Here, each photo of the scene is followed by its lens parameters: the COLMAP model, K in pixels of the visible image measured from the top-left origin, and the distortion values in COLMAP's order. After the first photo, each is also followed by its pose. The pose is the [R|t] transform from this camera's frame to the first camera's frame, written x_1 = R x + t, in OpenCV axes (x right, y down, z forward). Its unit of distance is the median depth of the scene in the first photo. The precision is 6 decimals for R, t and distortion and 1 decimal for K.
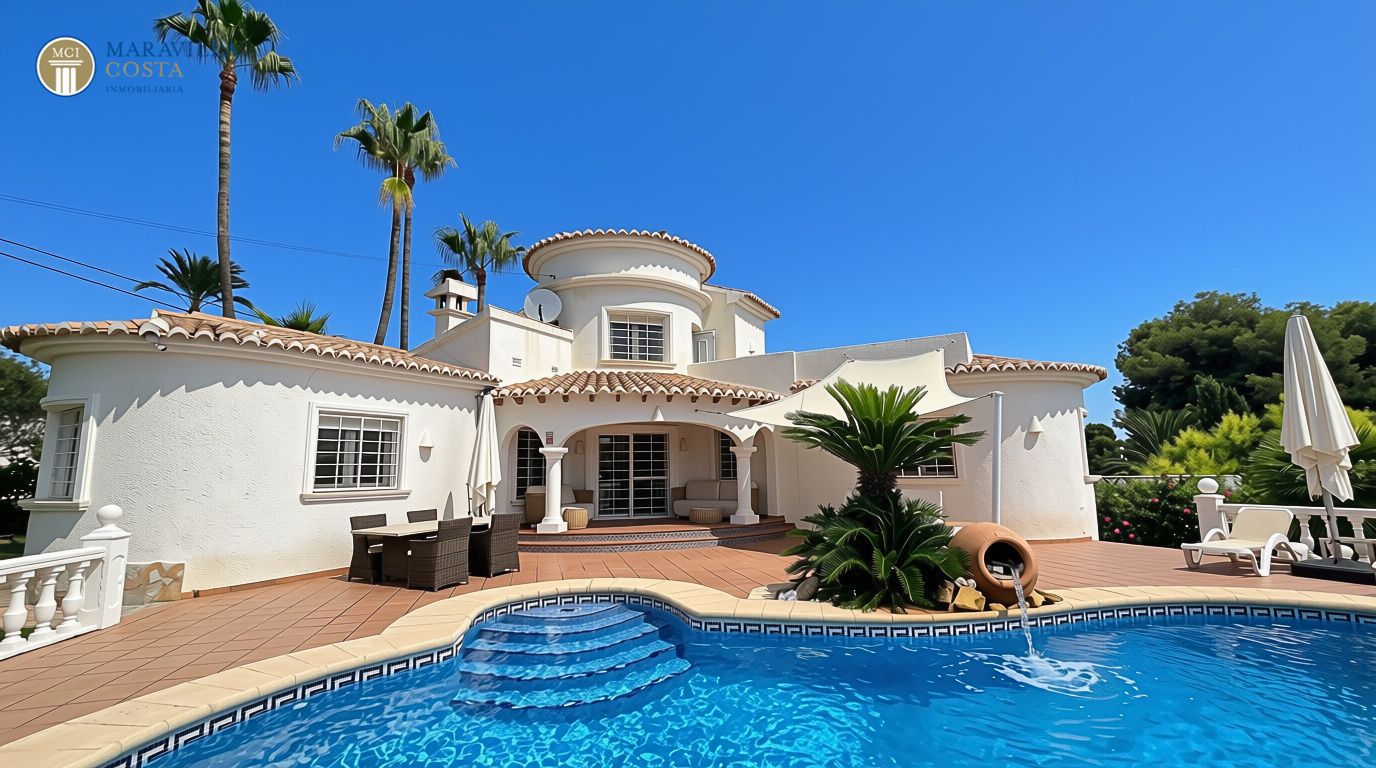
lens RADIAL K [[574.9, 0, 688.0], [0, 574.9, 384.0], [0, 0, 1]] dist [0.001056, -0.000091]
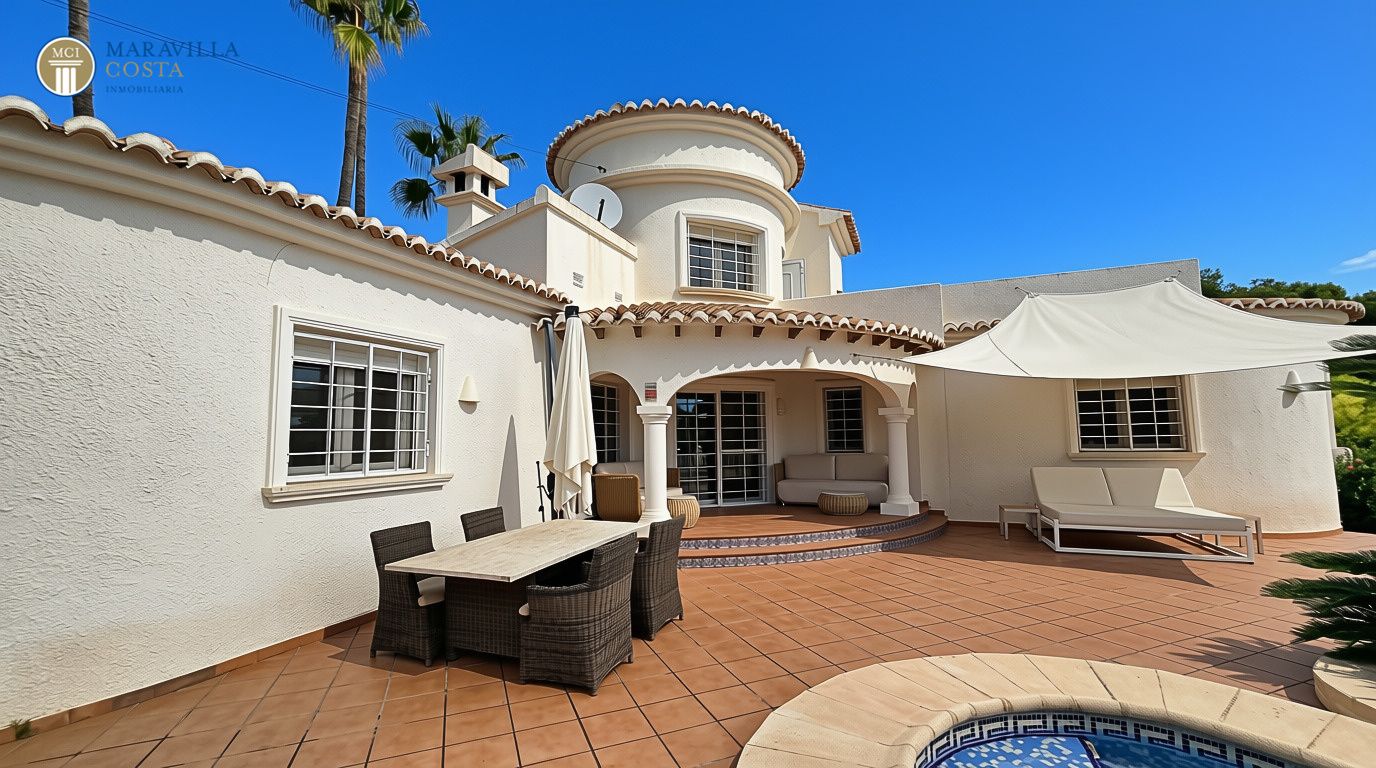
lens RADIAL K [[574.9, 0, 688.0], [0, 574.9, 384.0], [0, 0, 1]] dist [0.001056, -0.000091]
pose [[0.992266, 0.016181, 0.123072, -0.252651], [-0.022866, 0.998327, 0.053104, 0.045052], [-0.122007, -0.055507, 0.990976, 0.317235]]
